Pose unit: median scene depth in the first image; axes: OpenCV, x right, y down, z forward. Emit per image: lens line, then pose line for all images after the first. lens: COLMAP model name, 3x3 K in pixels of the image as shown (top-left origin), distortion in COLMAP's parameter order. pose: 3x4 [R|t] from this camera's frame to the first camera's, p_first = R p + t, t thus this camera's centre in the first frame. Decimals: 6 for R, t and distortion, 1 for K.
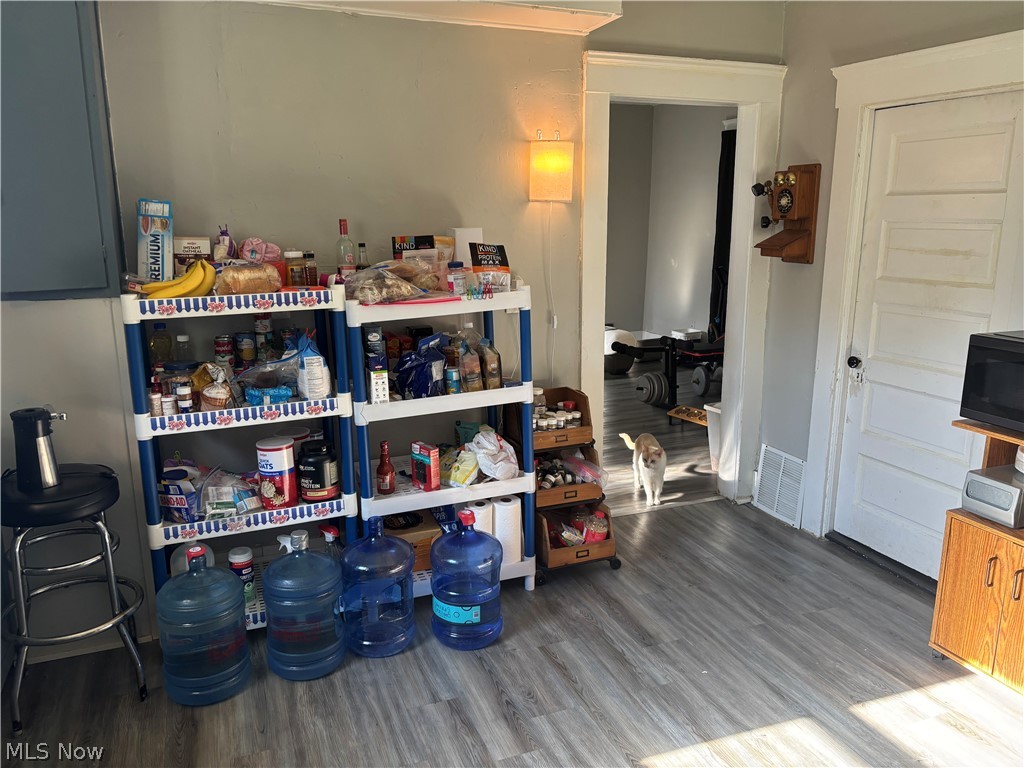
lens RADIAL K [[772.3, 0, 512.2], [0, 772.3, 384.8], [0, 0, 1]] dist [-0.001724, -0.000132]
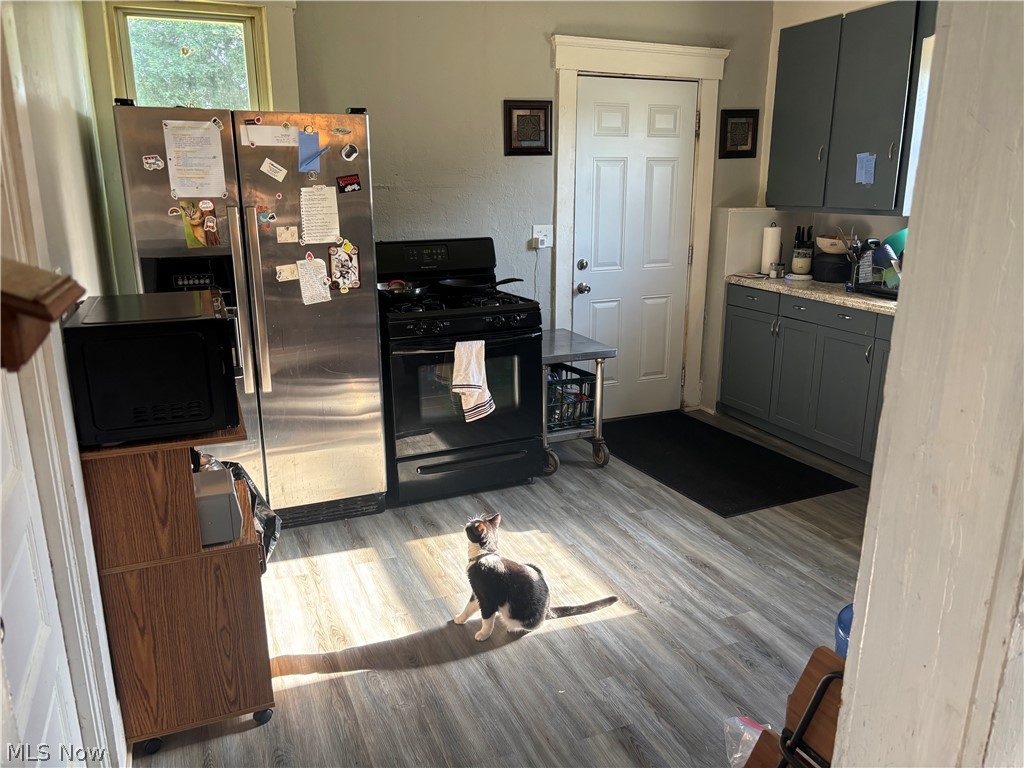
lens RADIAL K [[772.3, 0, 512.4], [0, 772.3, 385.1], [0, 0, 1]] dist [-0.001724, -0.000132]
pose [[-0.999877, 0.007129, -0.013954, 0.333021], [-0.000223, 0.883942, 0.467596, -0.356064], [0.015668, 0.467542, -0.883832, 1.699939]]
